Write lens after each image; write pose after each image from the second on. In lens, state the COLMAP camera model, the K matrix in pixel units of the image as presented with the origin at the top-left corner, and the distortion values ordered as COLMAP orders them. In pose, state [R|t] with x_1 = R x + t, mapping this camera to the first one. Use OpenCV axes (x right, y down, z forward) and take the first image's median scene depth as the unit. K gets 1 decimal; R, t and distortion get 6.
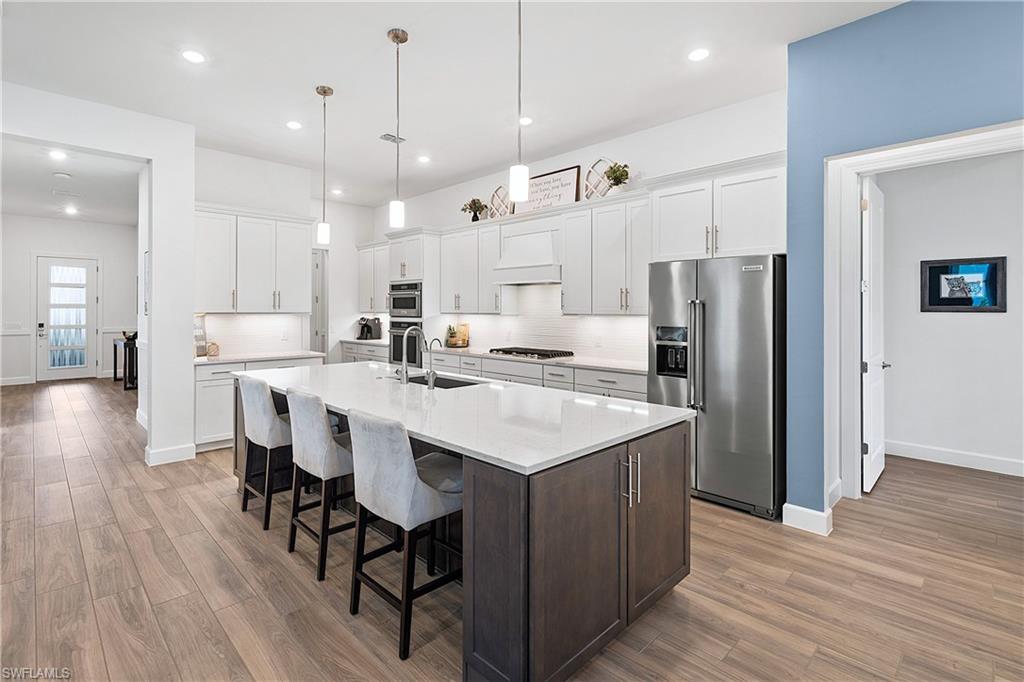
lens RADIAL K [[483.0, 0, 482.1], [0, 483.0, 308.3], [0, 0, 1]] dist [0.000444, 0.000276]
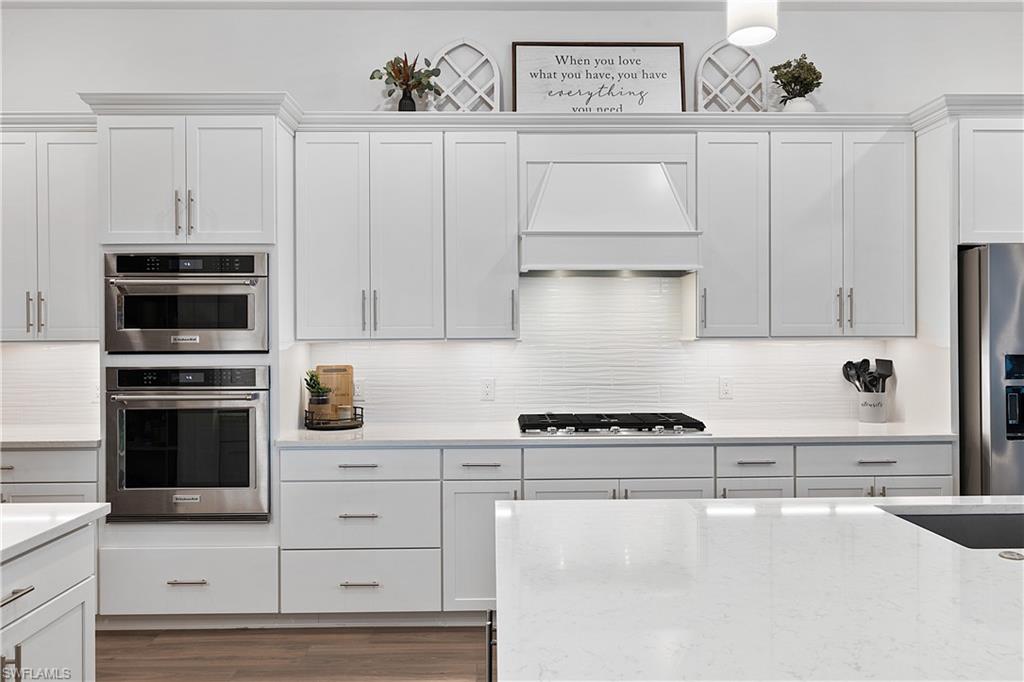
lens RADIAL K [[726.4, 0, 512.0], [0, 726.4, 341.0], [0, 0, 1]] dist [-0.004271, -0.000689]
pose [[0.669537, -0.010488, 0.742705, -0.458671], [0.005009, 0.999941, 0.009605, 0.006764], [-0.742762, -0.002710, 0.669550, 0.590609]]
